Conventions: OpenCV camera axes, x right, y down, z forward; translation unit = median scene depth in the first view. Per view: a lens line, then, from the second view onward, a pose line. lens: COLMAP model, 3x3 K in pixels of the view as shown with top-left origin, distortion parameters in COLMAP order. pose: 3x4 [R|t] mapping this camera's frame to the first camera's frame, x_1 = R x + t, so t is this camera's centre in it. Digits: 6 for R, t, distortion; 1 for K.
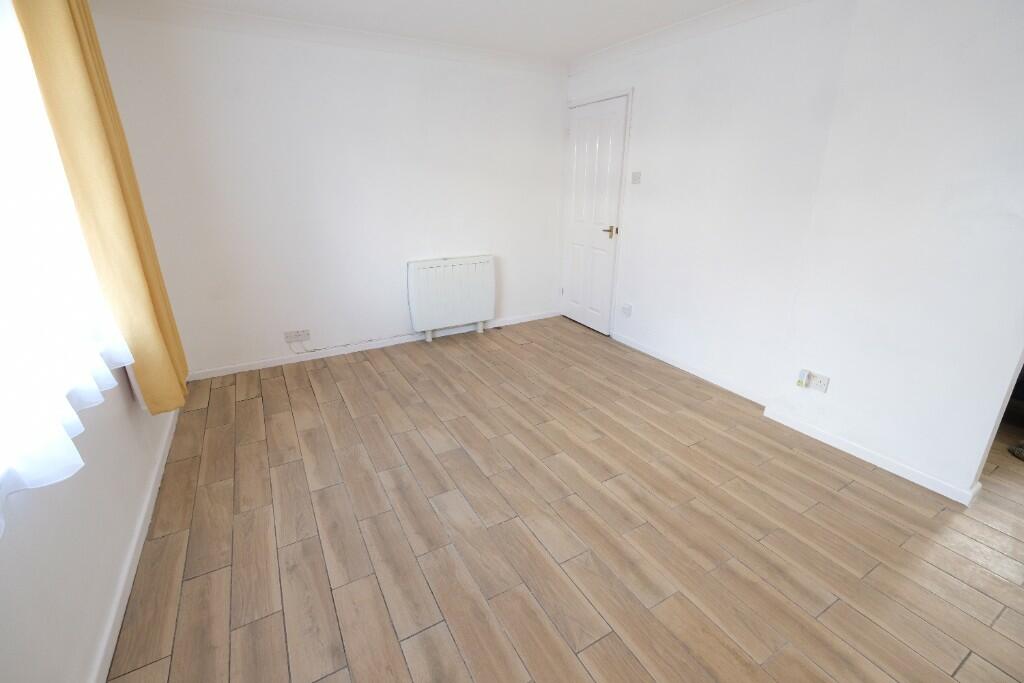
lens RADIAL K [[445.3, 0, 514.1], [0, 445.3, 341.1], [0, 0, 1]] dist [-0.003282, 0.000338]
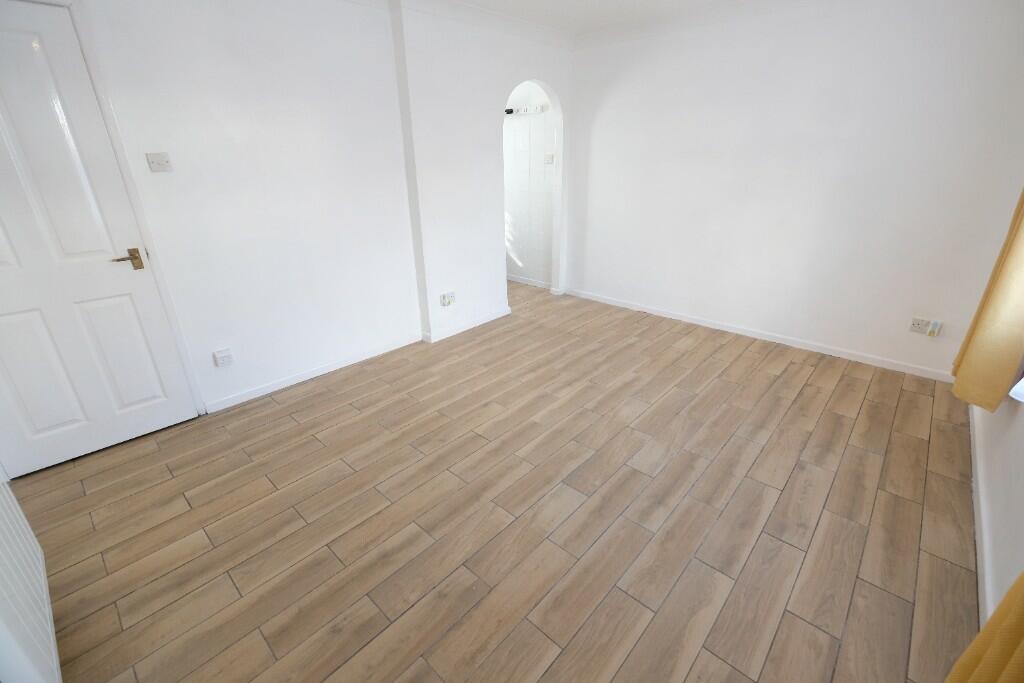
lens RADIAL K [[445.3, 0, 510.7], [0, 445.3, 339.0], [0, 0, 1]] dist [-0.003282, 0.000338]
pose [[-0.296556, -0.362833, 0.883406, -0.655678], [0.340795, 0.823912, 0.452801, -0.355467], [-0.892140, 0.435341, -0.120685, 0.952990]]
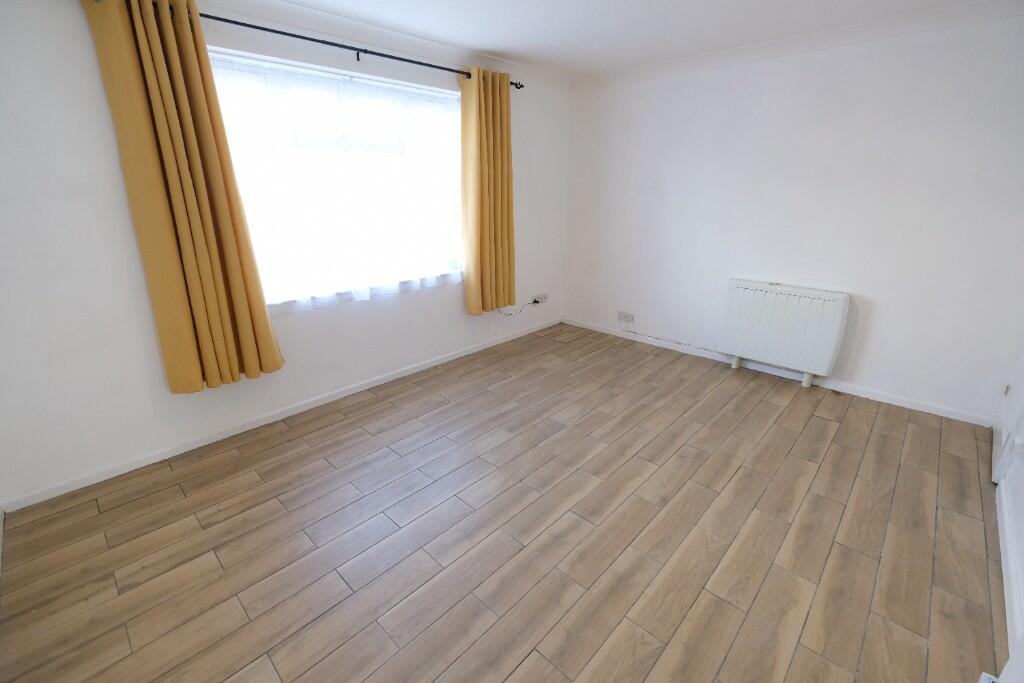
lens RADIAL K [[445.3, 0, 508.2], [0, 445.3, 337.3], [0, 0, 1]] dist [-0.003282, 0.000338]
pose [[0.280167, 0.307184, -0.909475, 0.720841], [-0.327688, 0.921113, 0.210170, -0.143290], [0.902290, 0.239142, 0.358726, 0.355150]]
